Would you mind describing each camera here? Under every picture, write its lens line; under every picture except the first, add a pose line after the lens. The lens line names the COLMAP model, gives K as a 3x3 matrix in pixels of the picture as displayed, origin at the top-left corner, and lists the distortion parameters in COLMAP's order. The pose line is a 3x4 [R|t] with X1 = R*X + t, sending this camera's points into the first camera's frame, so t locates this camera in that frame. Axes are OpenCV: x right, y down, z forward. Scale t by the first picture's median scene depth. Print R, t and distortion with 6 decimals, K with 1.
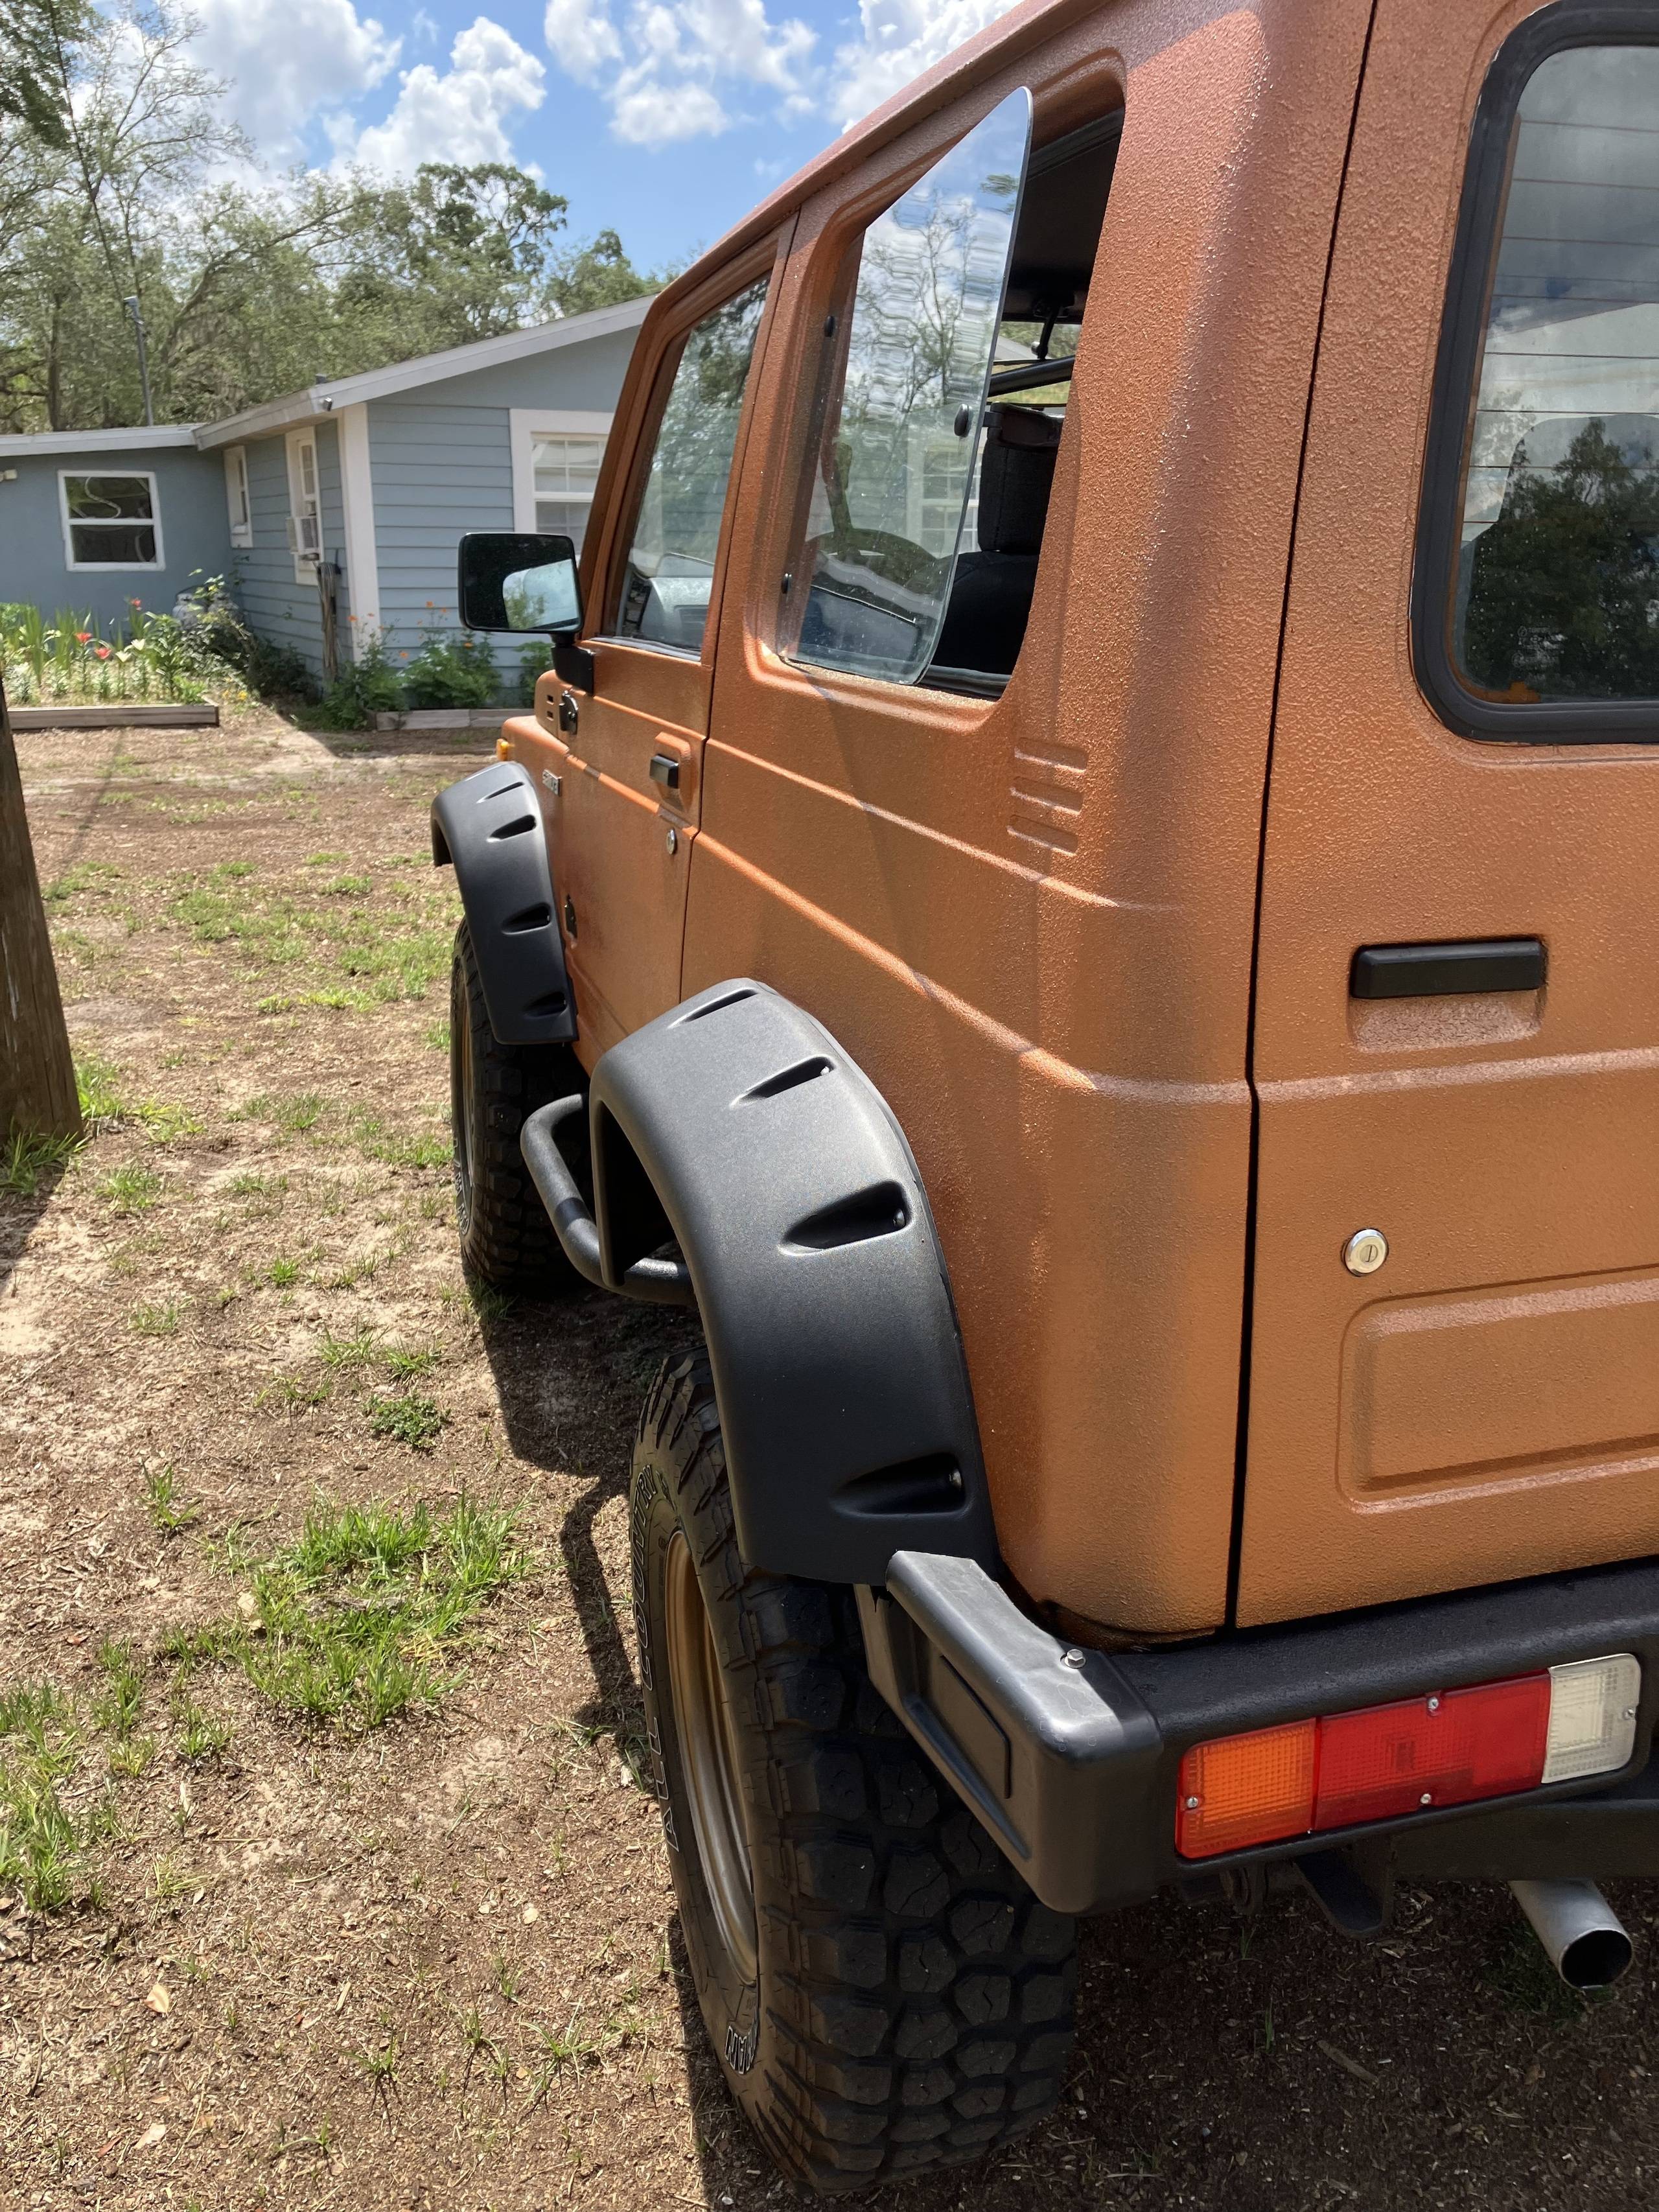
lens RADIAL K [[1789.7, 0, 828.0], [0, 1789.7, 1094.2], [0, 0, 1]] dist [0.002399, 0.004275]
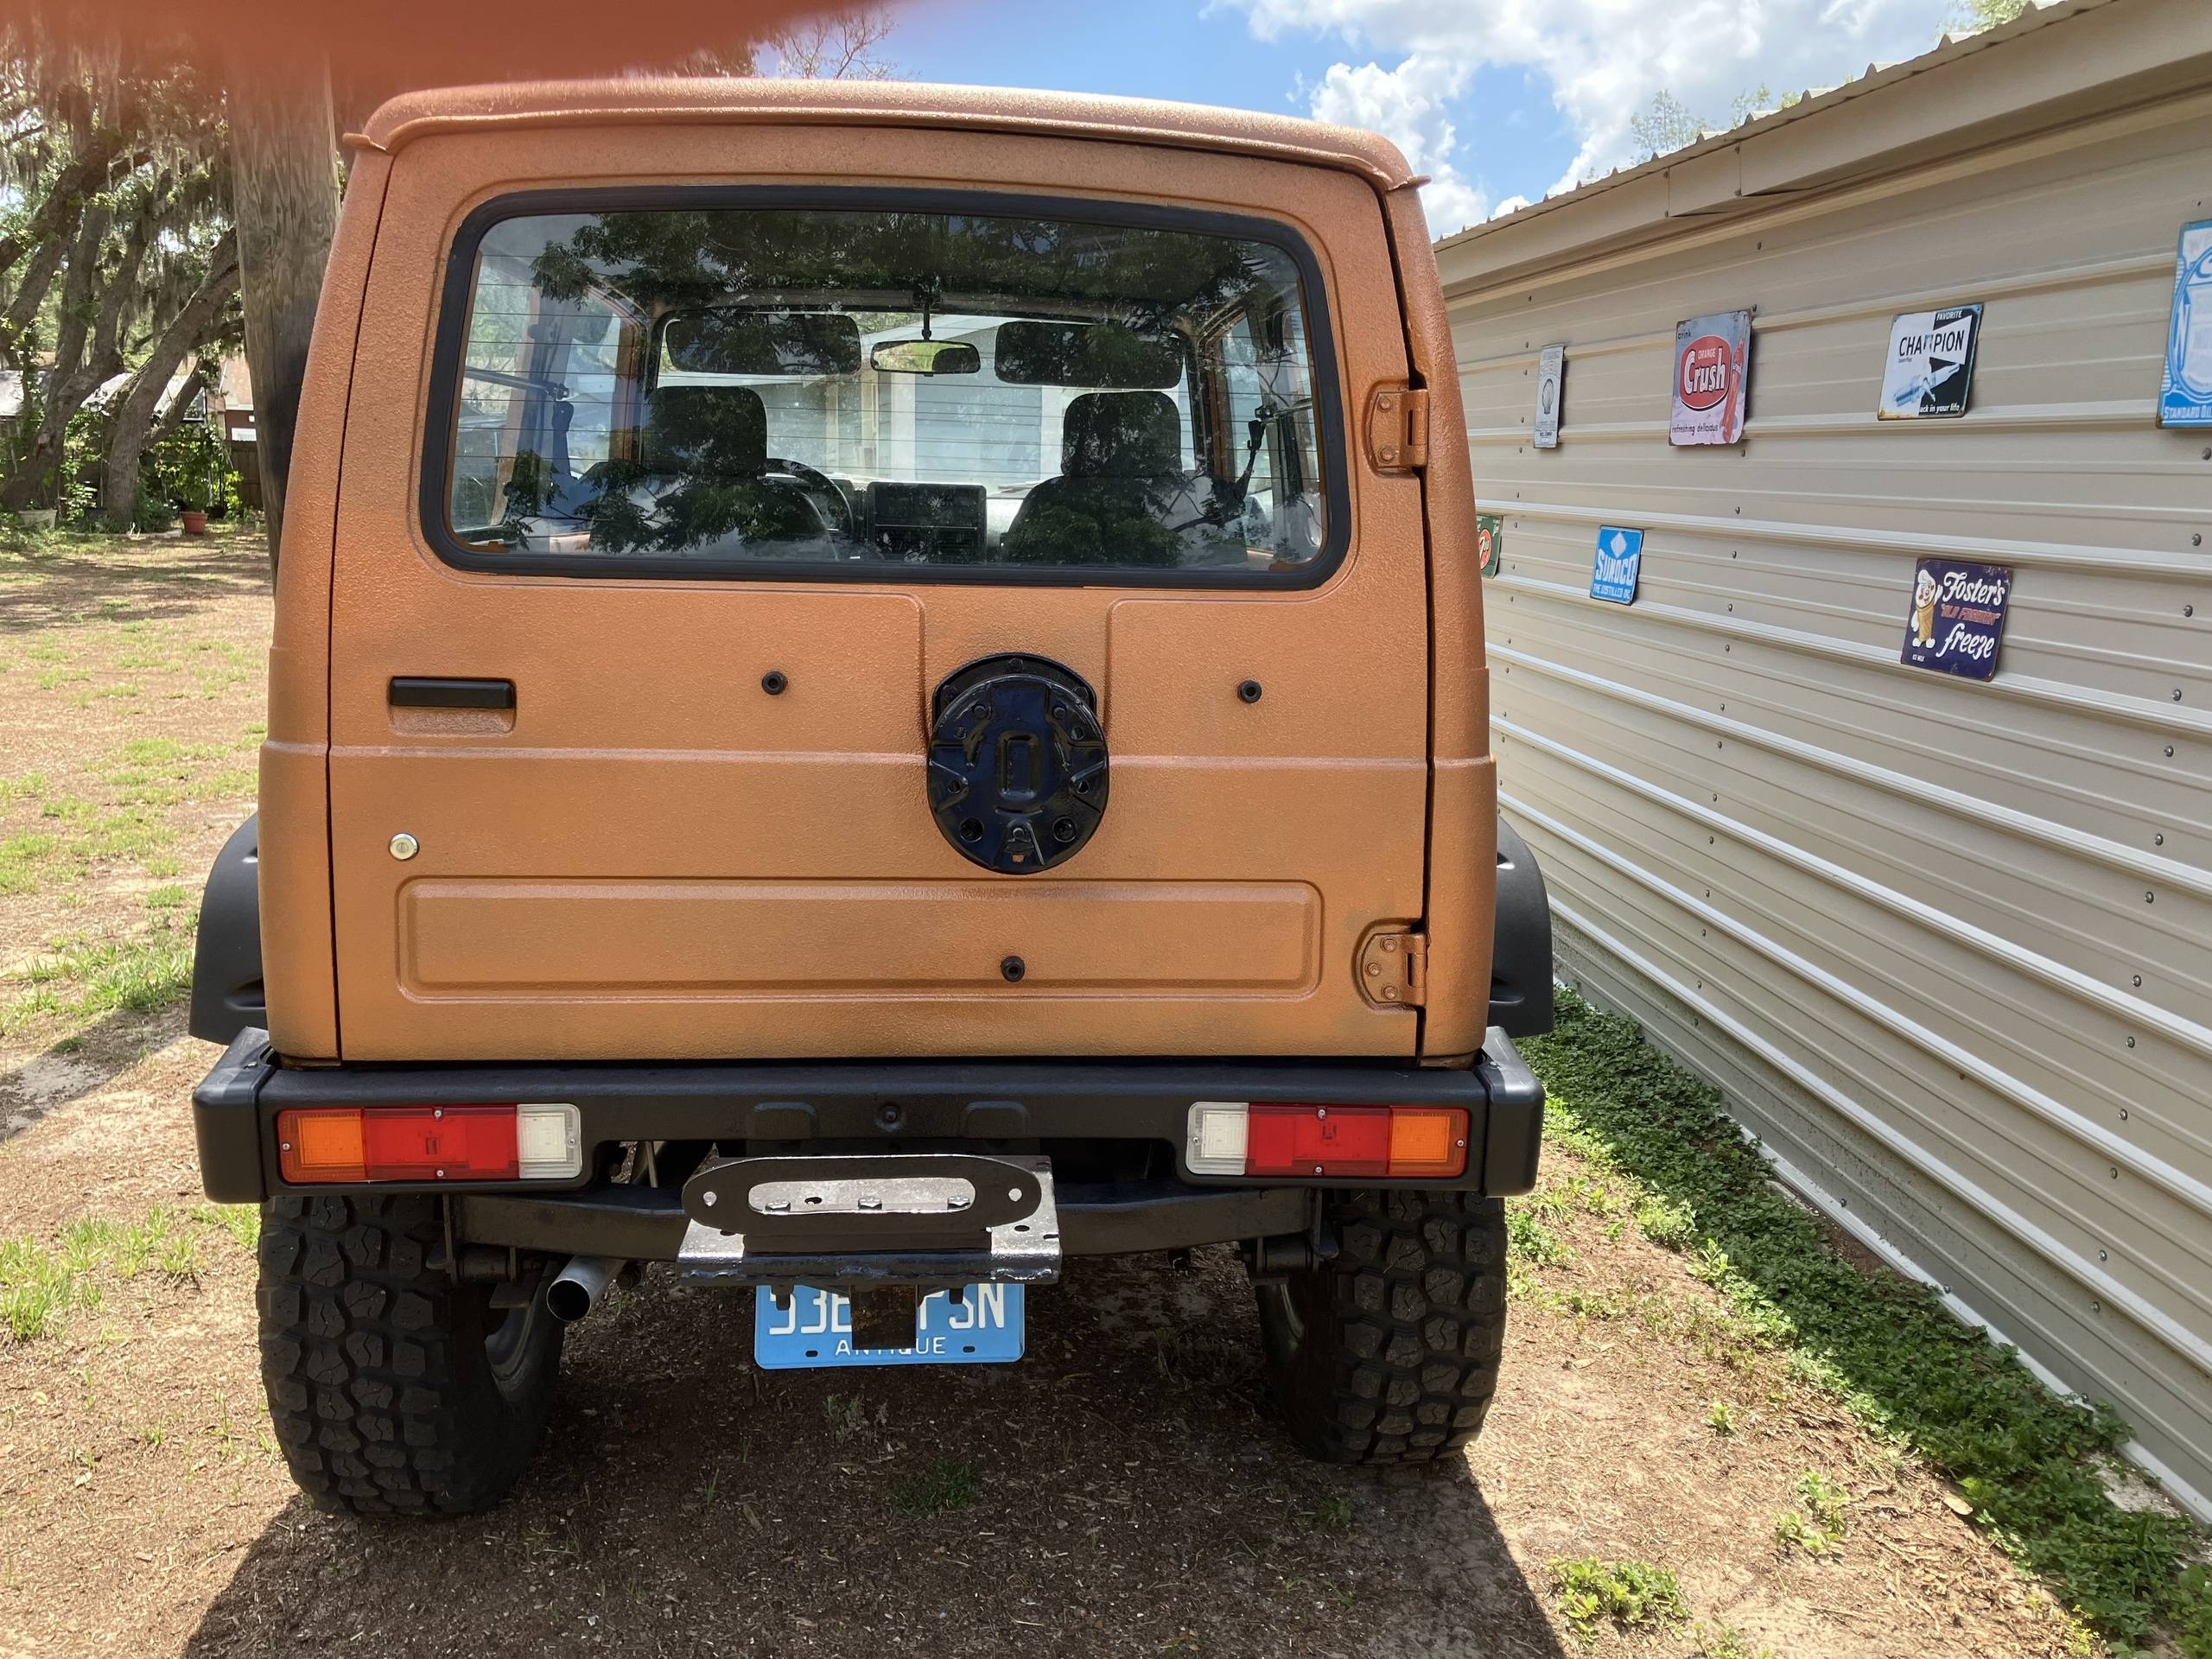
lens RADIAL K [[1765.6, 0, 1106.0], [0, 1765.6, 829.5], [0, 0, 1]] dist [-0.000288, 0.002174]
pose [[0.979896, 0.062259, -0.189545, 0.550404], [-0.080793, 0.992506, -0.091676, 0.072992], [0.182417, 0.105147, 0.977583, -0.255821]]
